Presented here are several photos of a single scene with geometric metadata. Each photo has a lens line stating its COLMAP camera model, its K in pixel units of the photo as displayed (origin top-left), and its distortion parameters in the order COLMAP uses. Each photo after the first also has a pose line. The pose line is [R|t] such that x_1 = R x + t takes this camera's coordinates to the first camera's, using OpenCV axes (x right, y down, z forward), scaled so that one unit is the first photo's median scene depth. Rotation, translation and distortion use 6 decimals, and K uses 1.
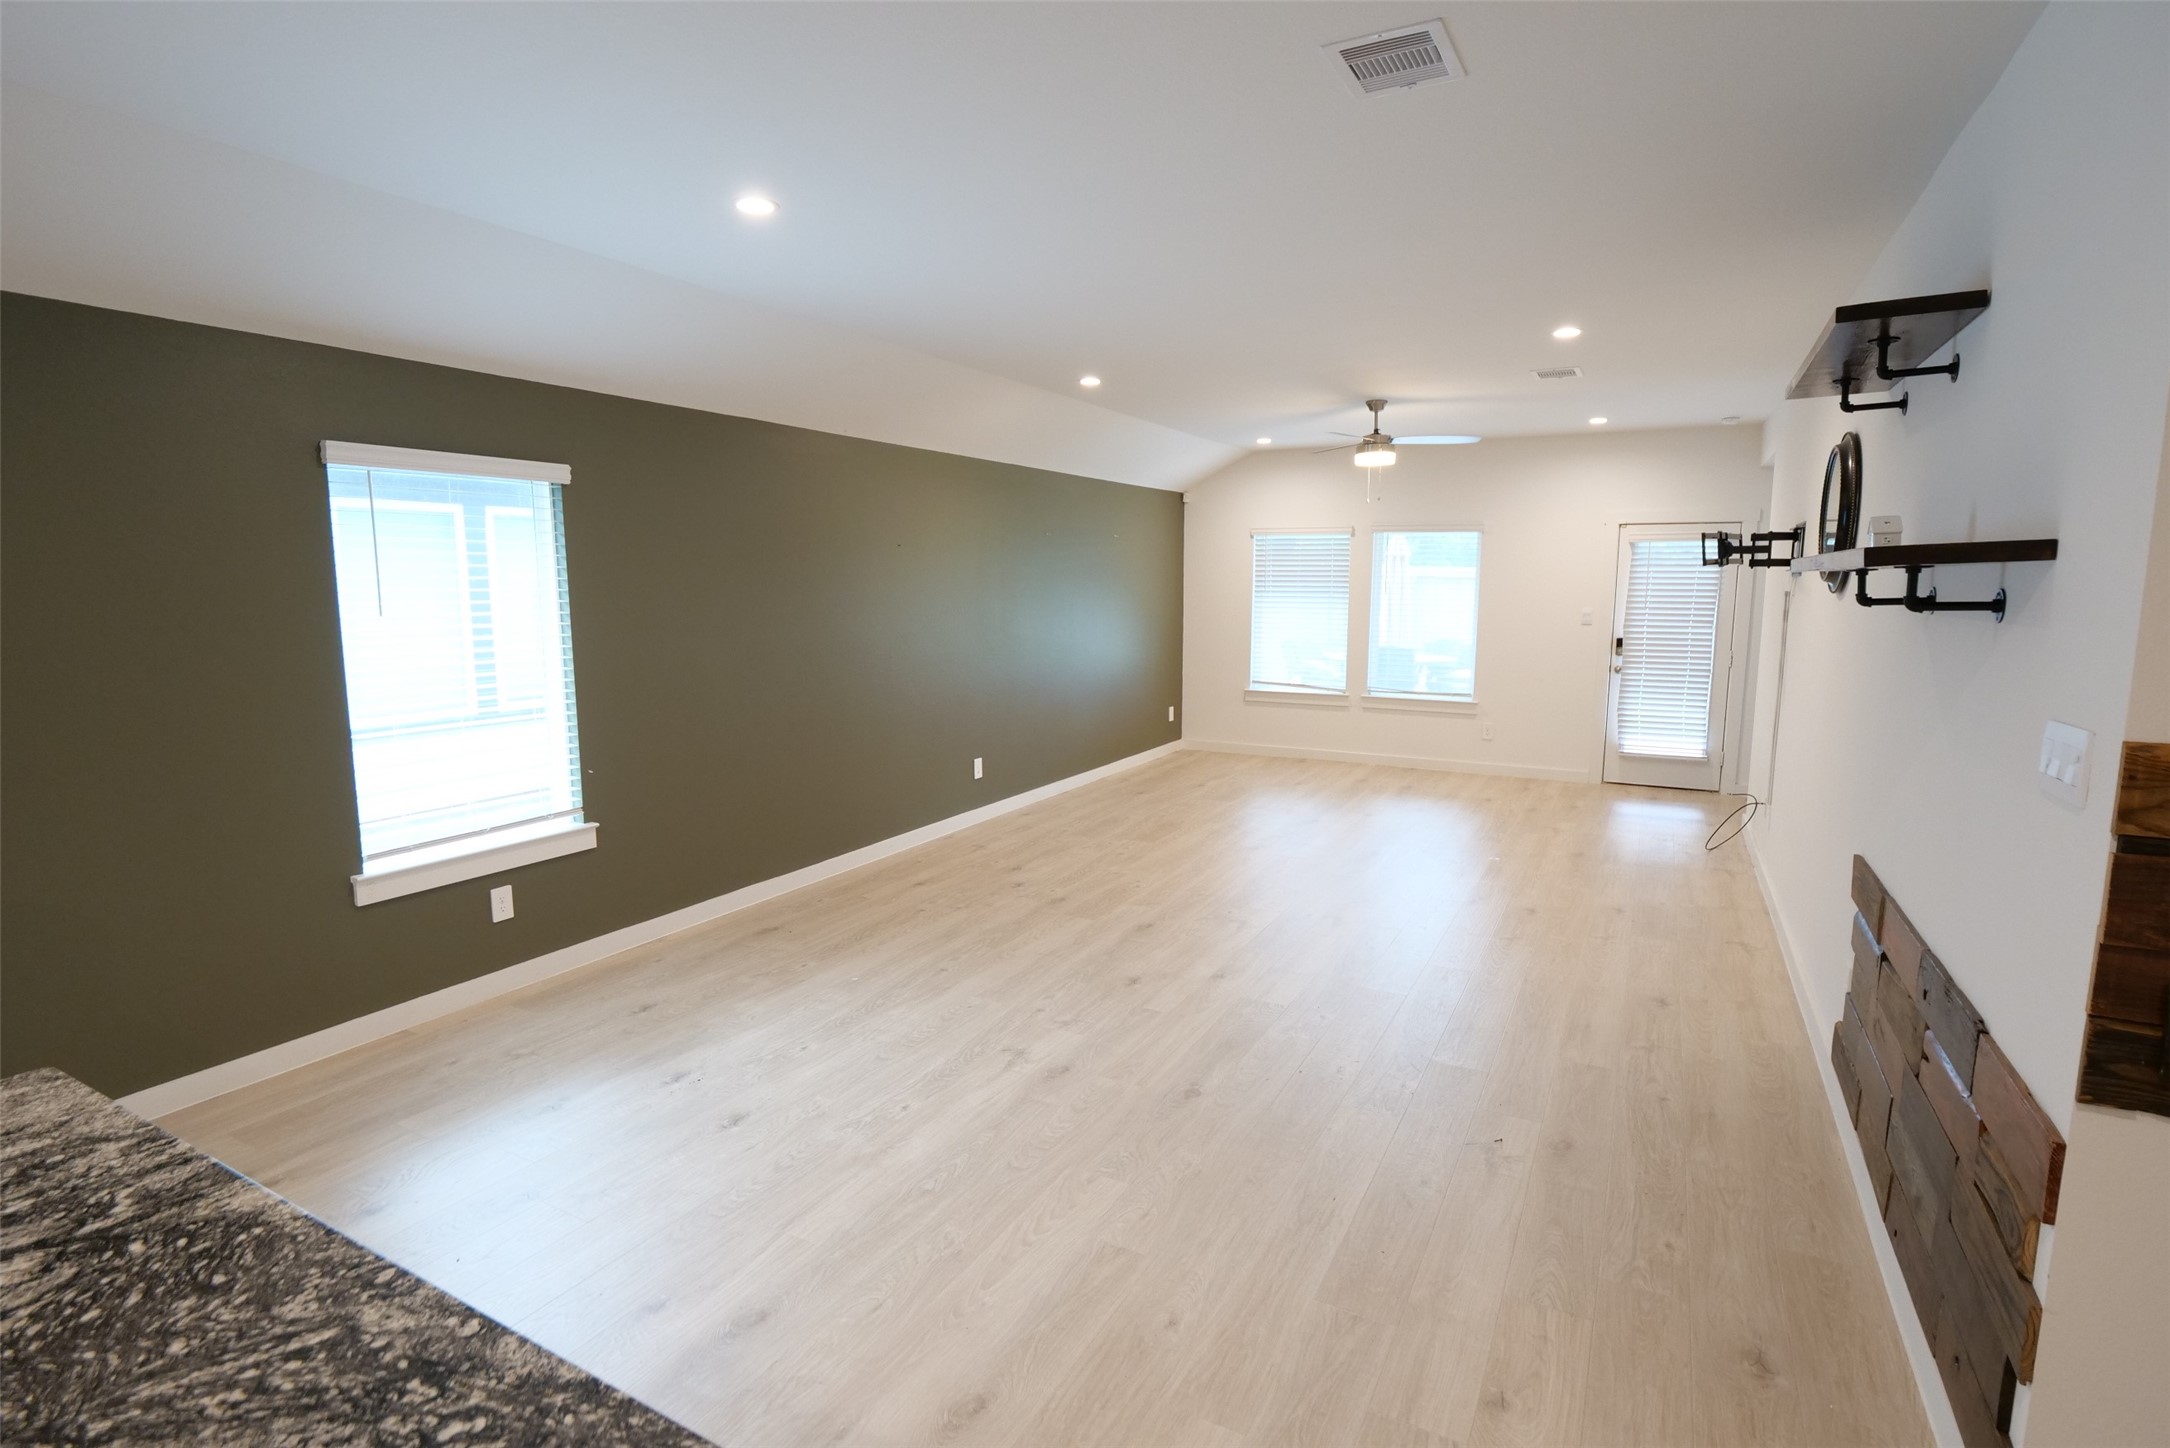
lens RADIAL K [[1057.9, 0, 1079.5], [0, 1057.9, 719.5], [0, 0, 1]] dist [-0.006492, -0.007029]
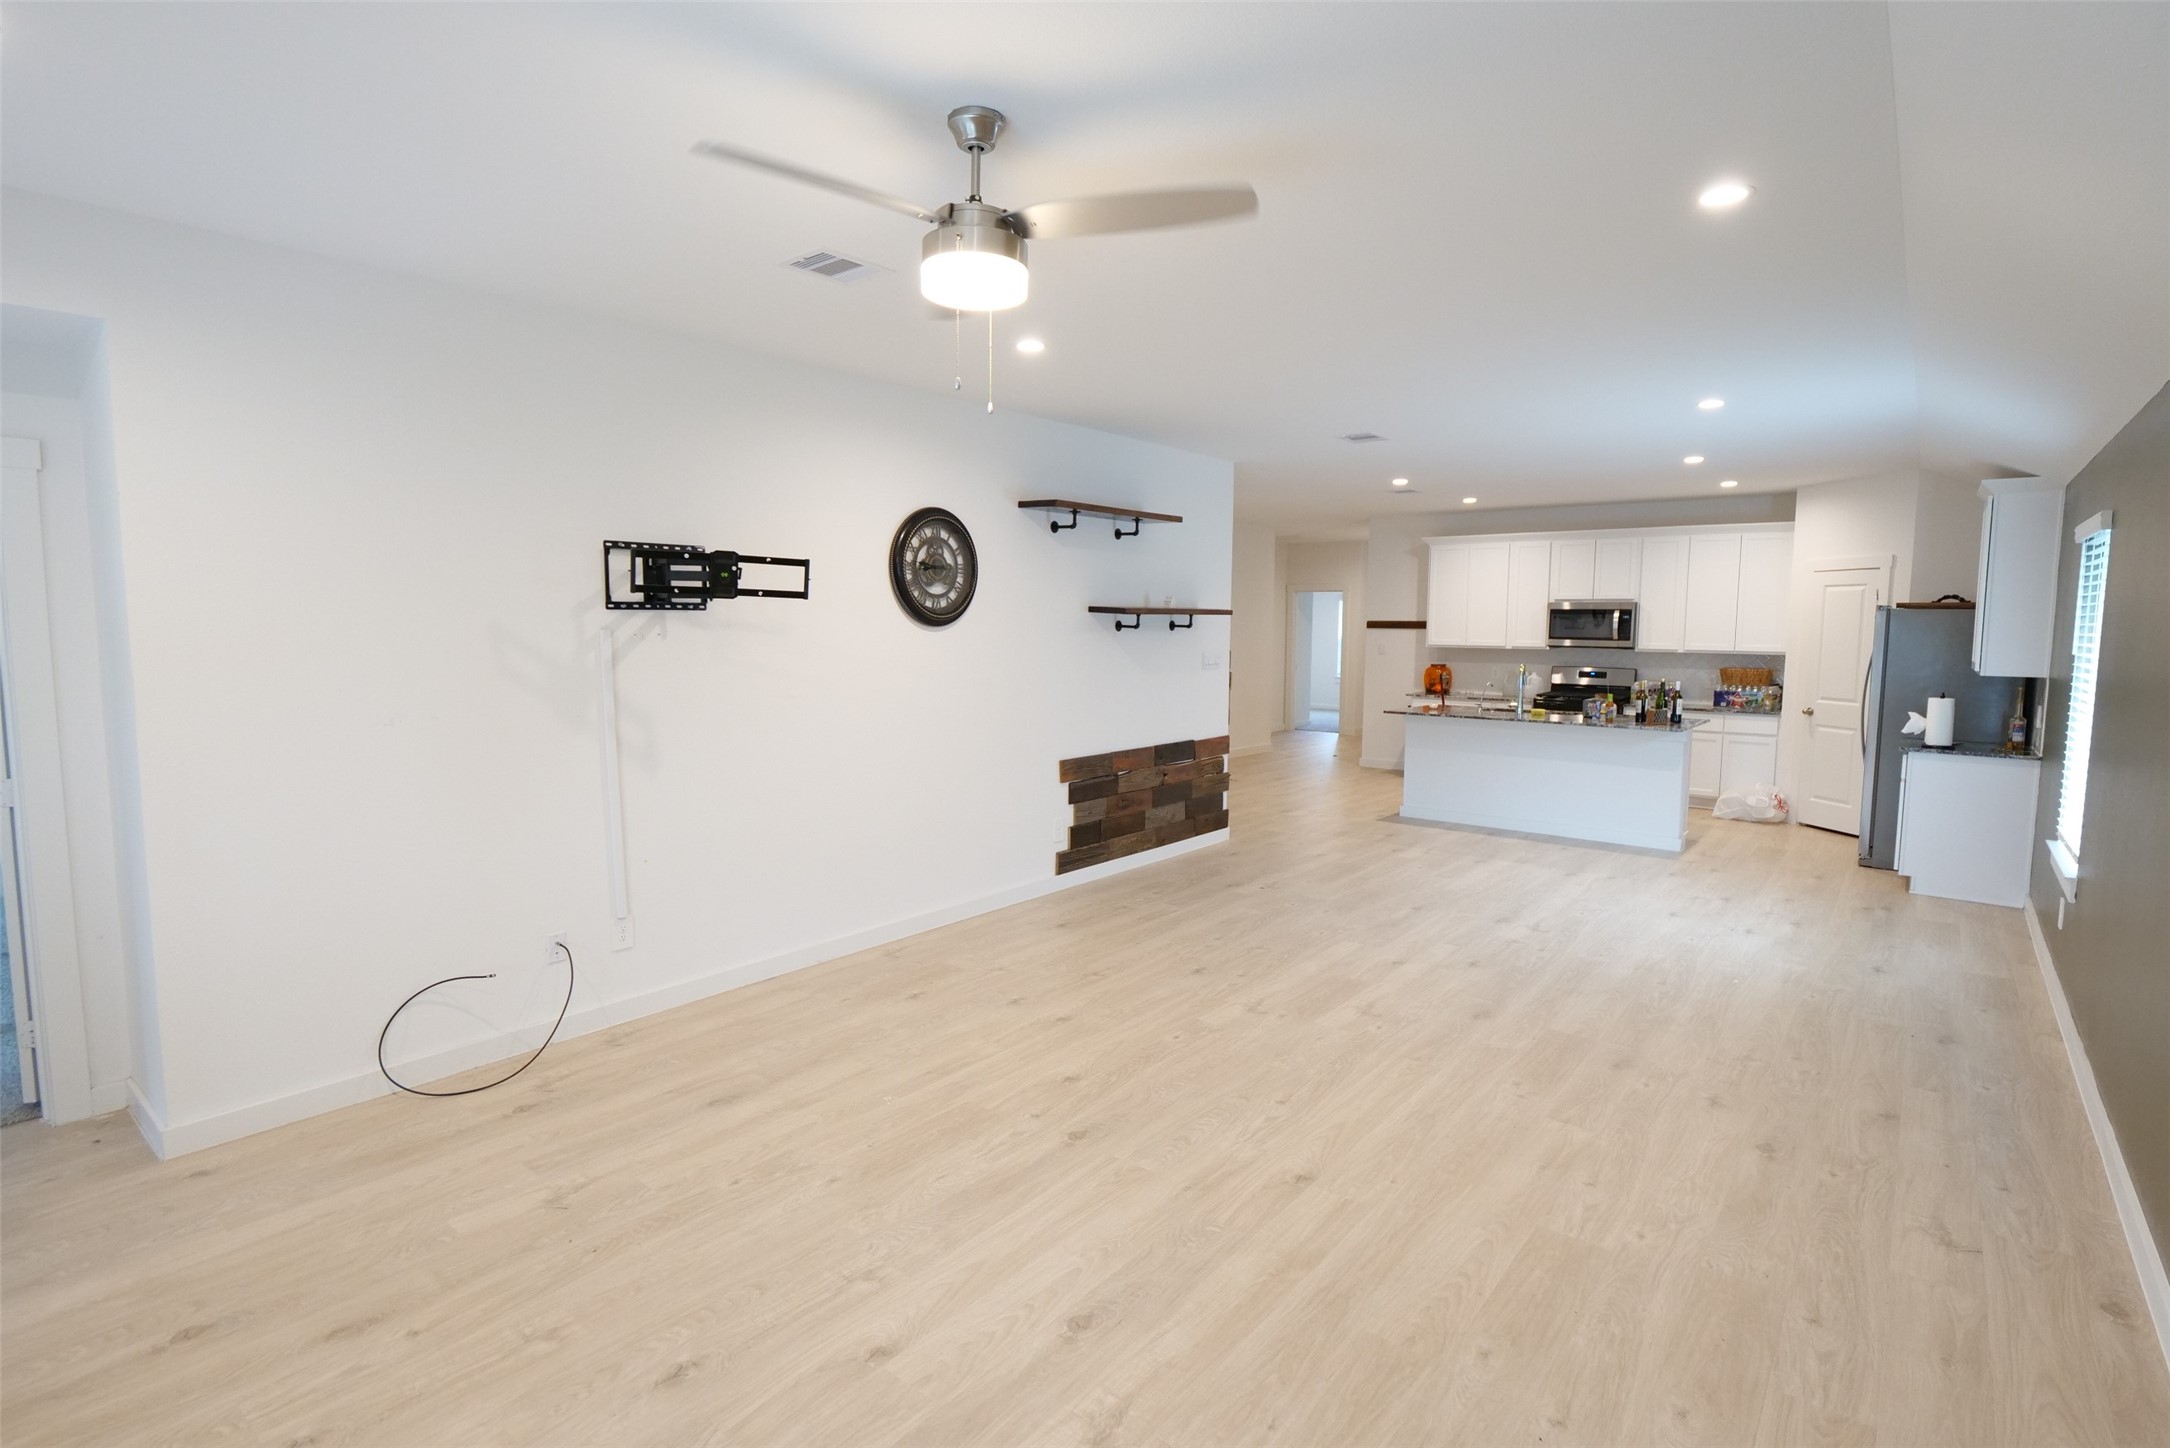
lens RADIAL K [[1057.9, 0, 1079.5], [0, 1057.9, 719.5], [0, 0, 1]] dist [-0.006492, -0.007029]
pose [[-0.983677, -0.023759, 0.178366, 0.228652], [0.017222, 0.974263, 0.224754, -0.234889], [-0.179116, 0.224157, -0.957951, 1.761605]]
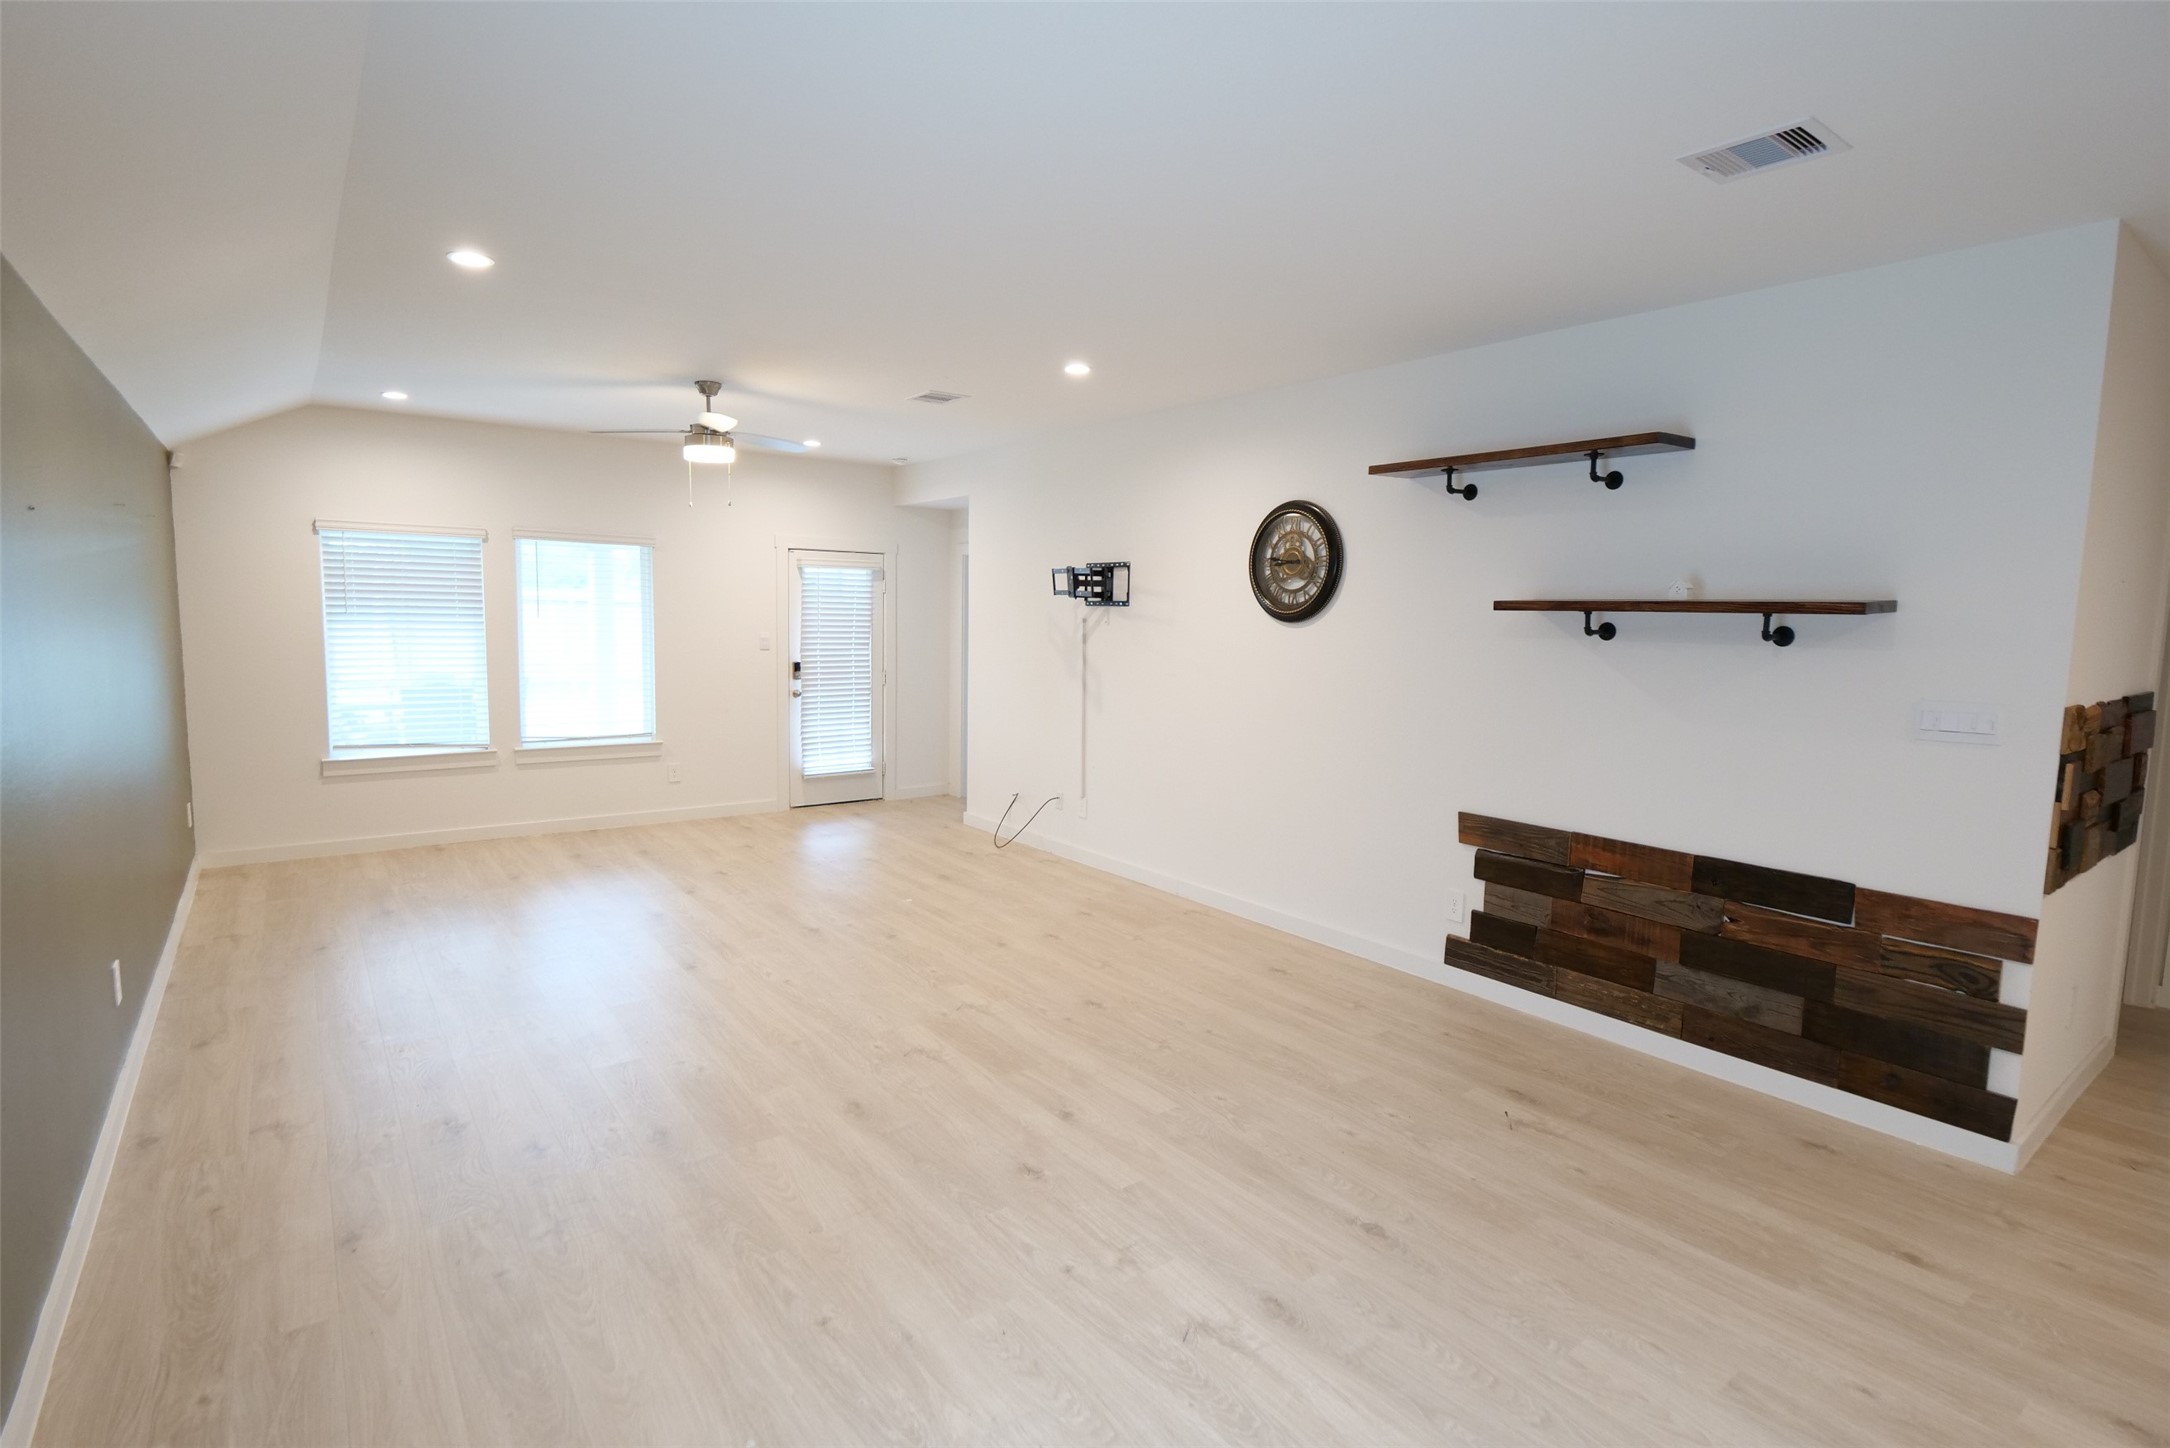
lens RADIAL K [[1057.9, 0, 1079.5], [0, 1057.9, 719.5], [0, 0, 1]] dist [-0.006492, -0.007029]
pose [[0.414661, -0.086436, 0.905862, -0.455978], [0.101520, 0.993658, 0.048343, -0.070155], [-0.904295, 0.071917, 0.420806, 0.536572]]
